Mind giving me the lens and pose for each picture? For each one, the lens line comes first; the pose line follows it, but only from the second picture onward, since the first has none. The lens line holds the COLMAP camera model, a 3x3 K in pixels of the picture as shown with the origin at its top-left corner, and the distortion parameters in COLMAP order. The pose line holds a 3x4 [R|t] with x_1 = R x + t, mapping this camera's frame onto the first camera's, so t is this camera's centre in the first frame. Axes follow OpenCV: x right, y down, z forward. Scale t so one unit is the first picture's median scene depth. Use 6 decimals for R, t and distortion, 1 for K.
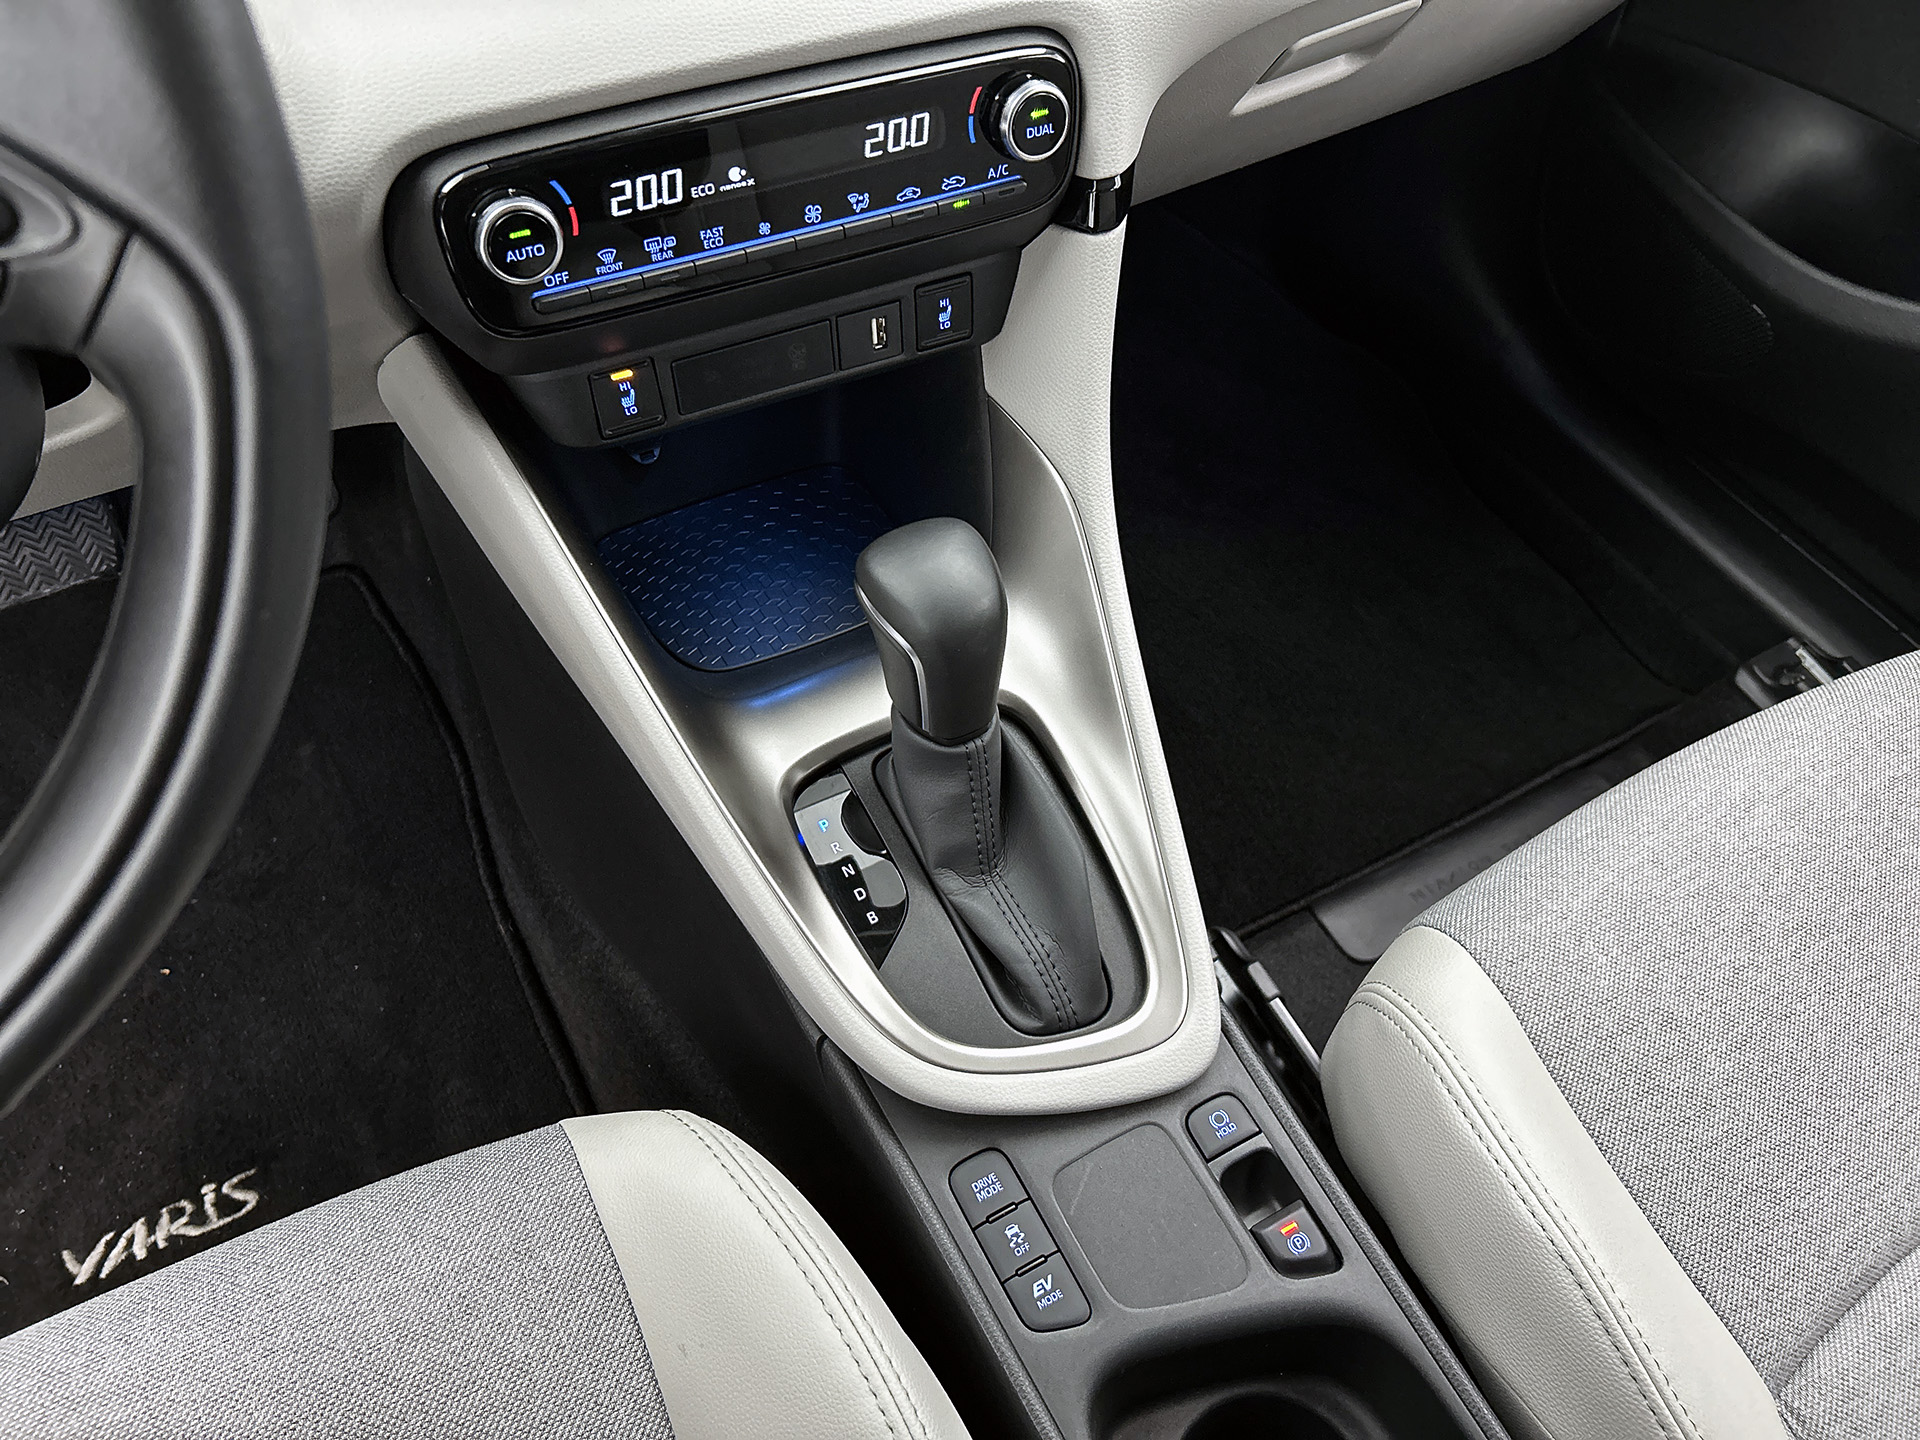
lens RADIAL K [[1453.2, 0, 945.8], [0, 1453.2, 705.7], [0, 0, 1]] dist [0.048820, -0.058483]
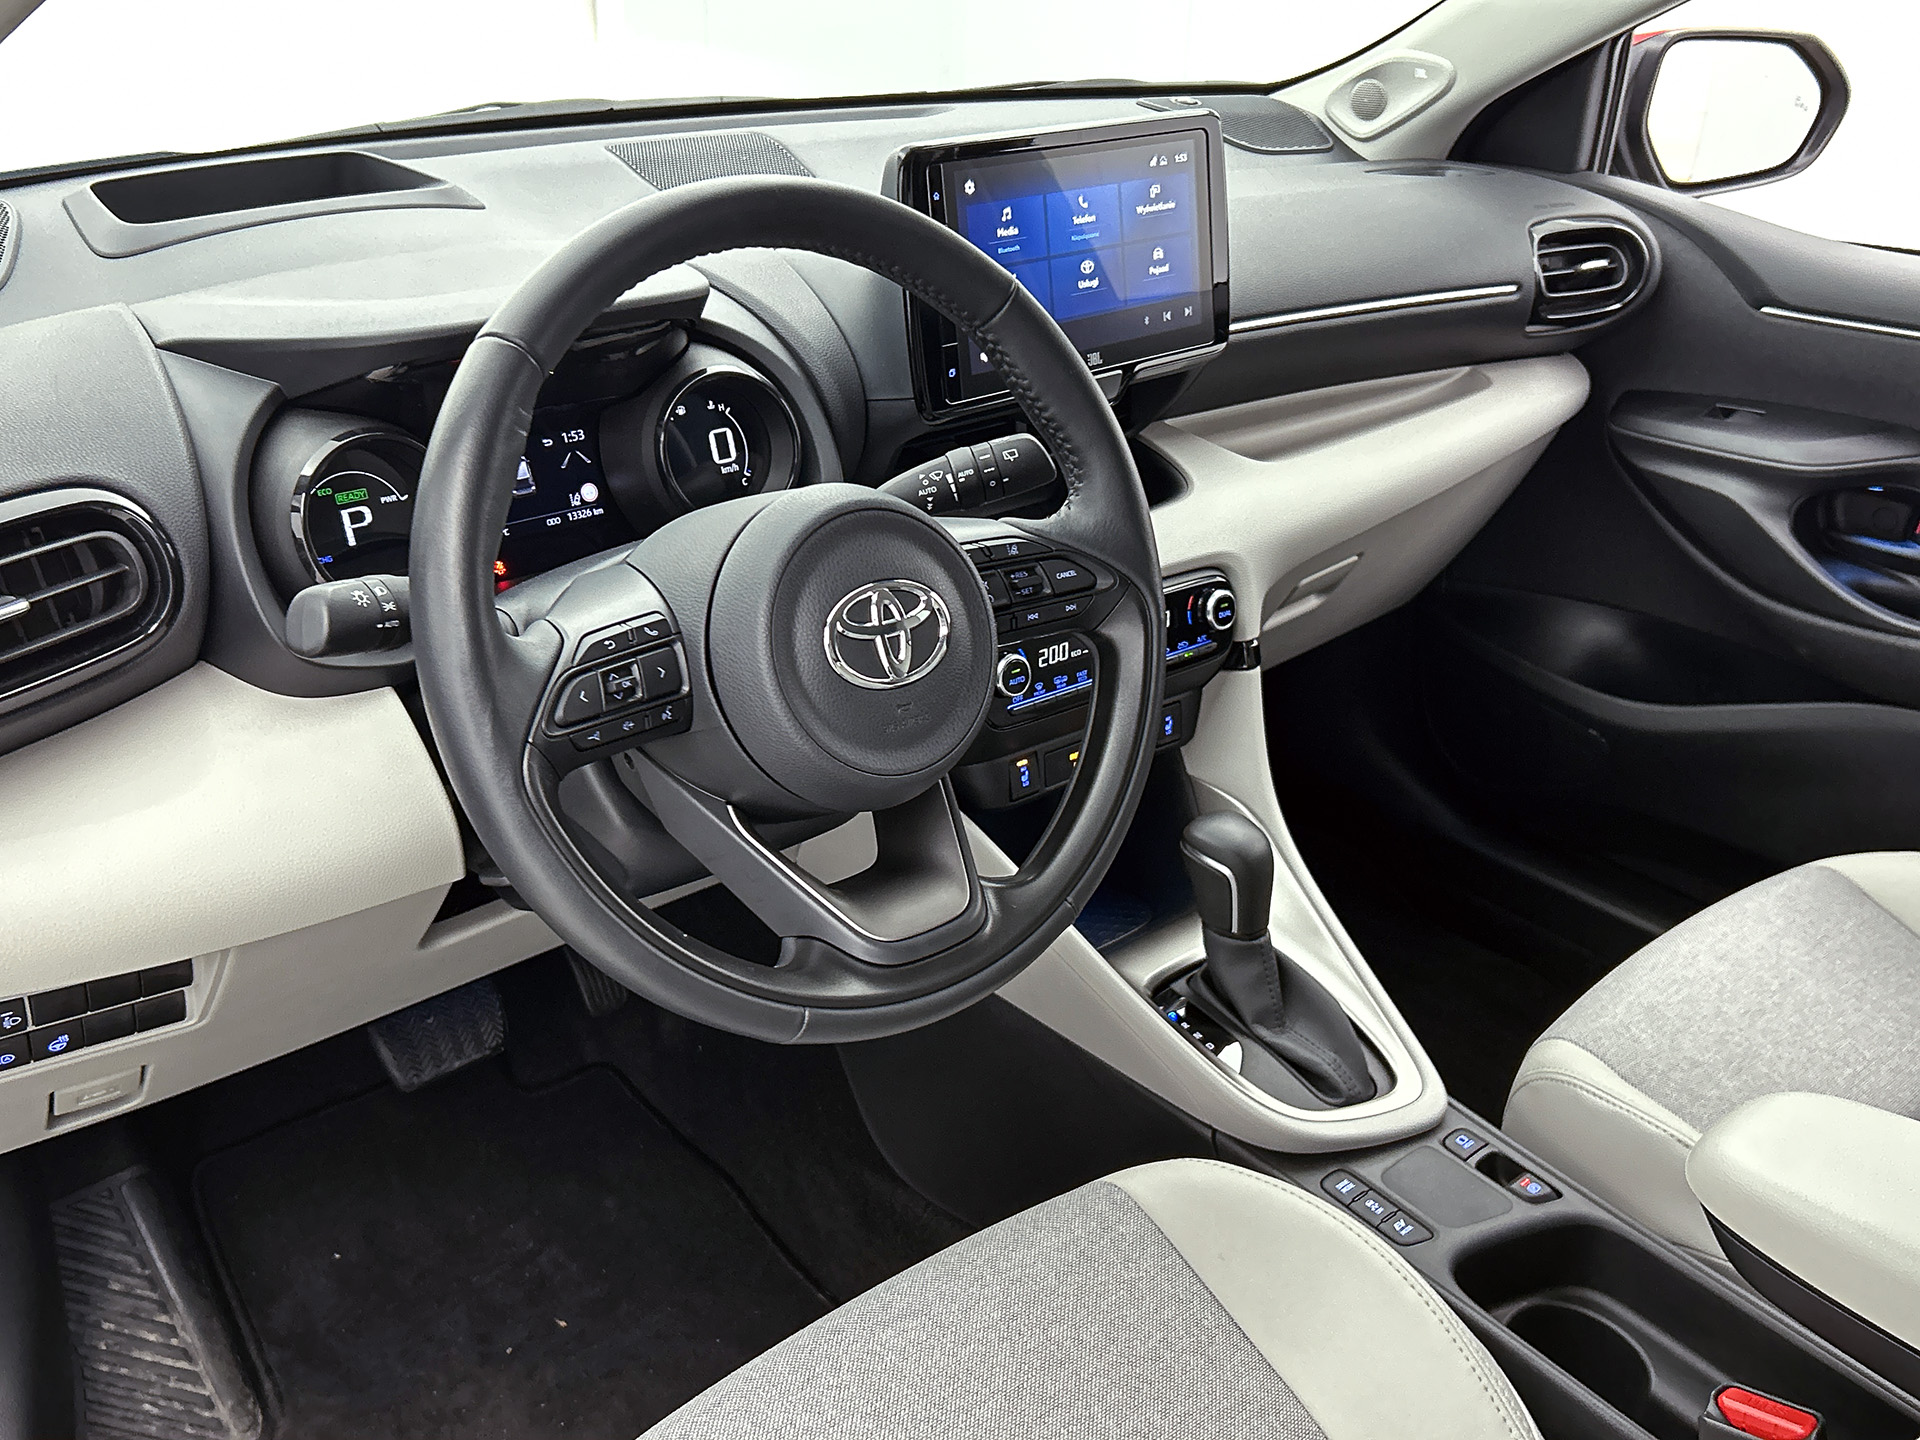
lens RADIAL K [[1813.3, 0, 966.3], [0, 1813.3, 727.6], [0, 0, 1]] dist [0.040715, 0.000000]
pose [[0.974997, -0.110280, 0.192920, -0.695161], [0.182467, 0.892819, -0.411802, 0.612304], [-0.126829, 0.436707, 0.890618, -0.936842]]
